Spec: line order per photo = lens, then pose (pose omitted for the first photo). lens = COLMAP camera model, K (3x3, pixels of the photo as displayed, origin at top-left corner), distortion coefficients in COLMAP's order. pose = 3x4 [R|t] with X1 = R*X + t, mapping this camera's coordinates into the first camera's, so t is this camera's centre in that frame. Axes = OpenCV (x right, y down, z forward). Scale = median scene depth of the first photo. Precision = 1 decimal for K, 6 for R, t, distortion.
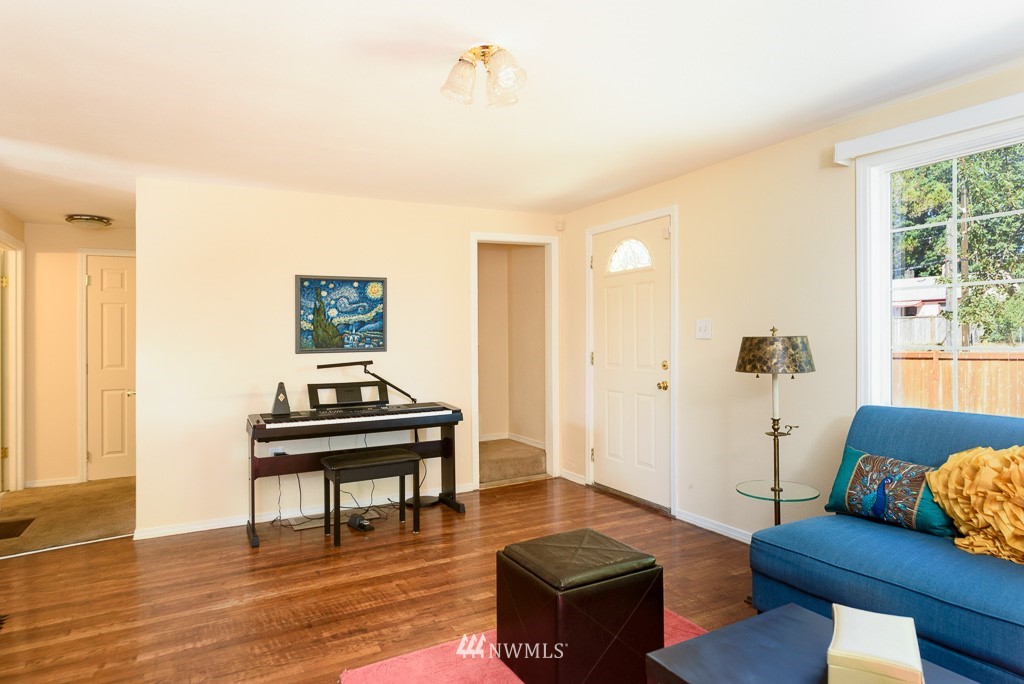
lens RADIAL K [[612.7, 0, 510.6], [0, 612.7, 326.3], [0, 0, 1]] dist [0.002379, 0.000056]
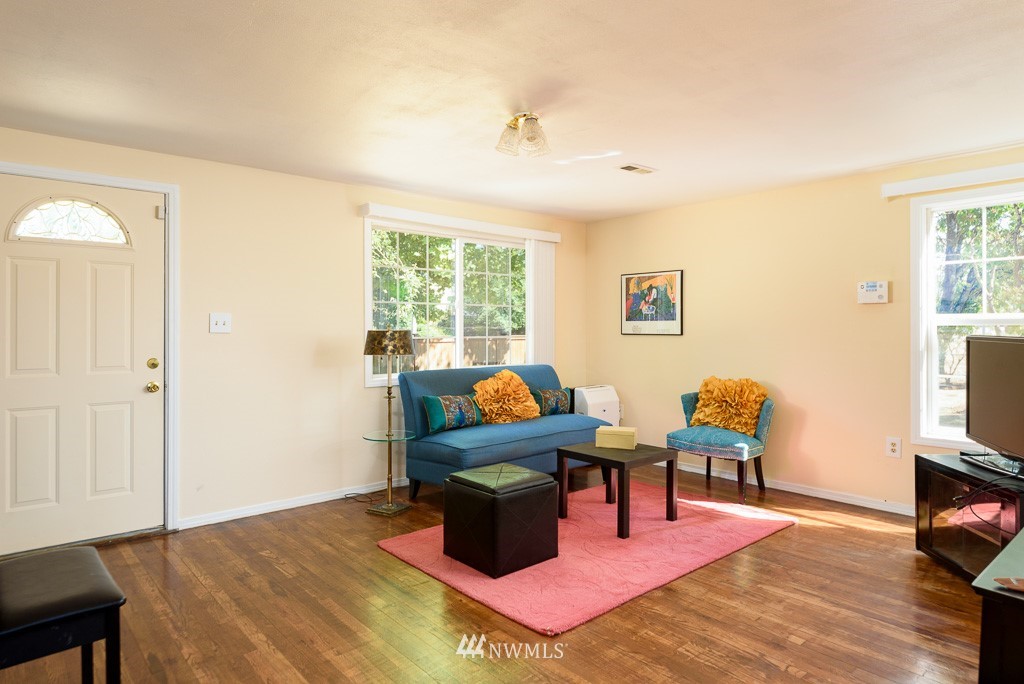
lens RADIAL K [[627.6, 0, 511.6], [0, 627.6, 326.3], [0, 0, 1]] dist [-0.004462, -0.000848]
pose [[-0.226167, 0.010442, 0.974033, -0.680376], [-0.010345, 0.999860, -0.013121, 0.015226], [-0.974034, -0.013044, -0.226027, 0.663512]]
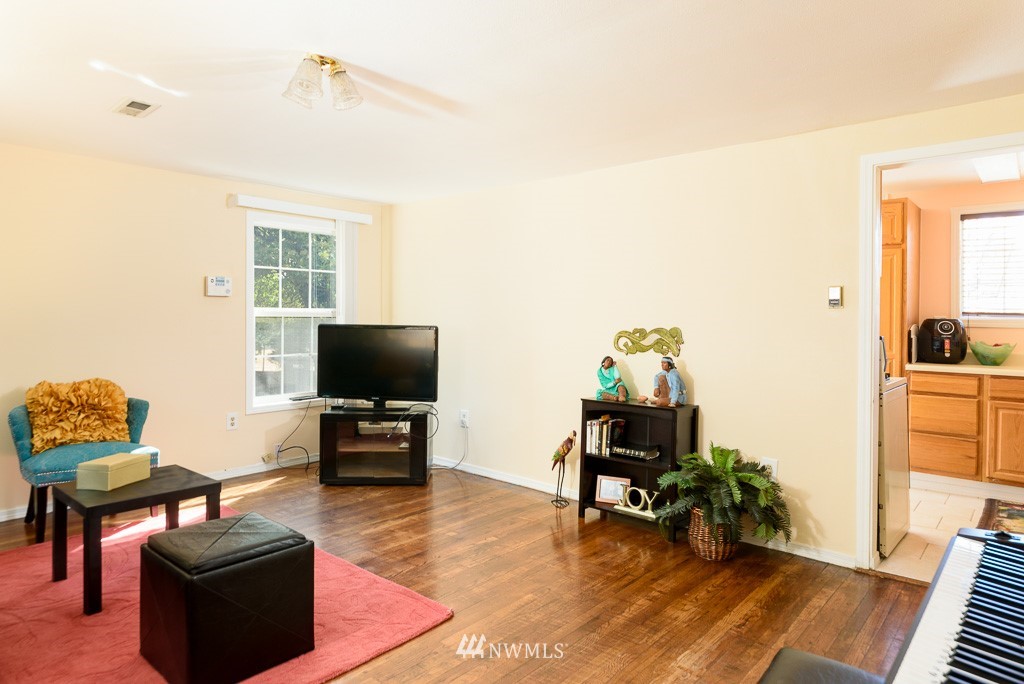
lens RADIAL K [[627.6, 0, 511.6], [0, 627.6, 326.3], [0, 0, 1]] dist [-0.004462, -0.000848]
pose [[-0.935611, 0.015786, -0.352679, 0.014092], [0.013965, 0.999873, 0.007707, 0.011633], [0.352755, 0.002286, -0.935713, 1.068536]]
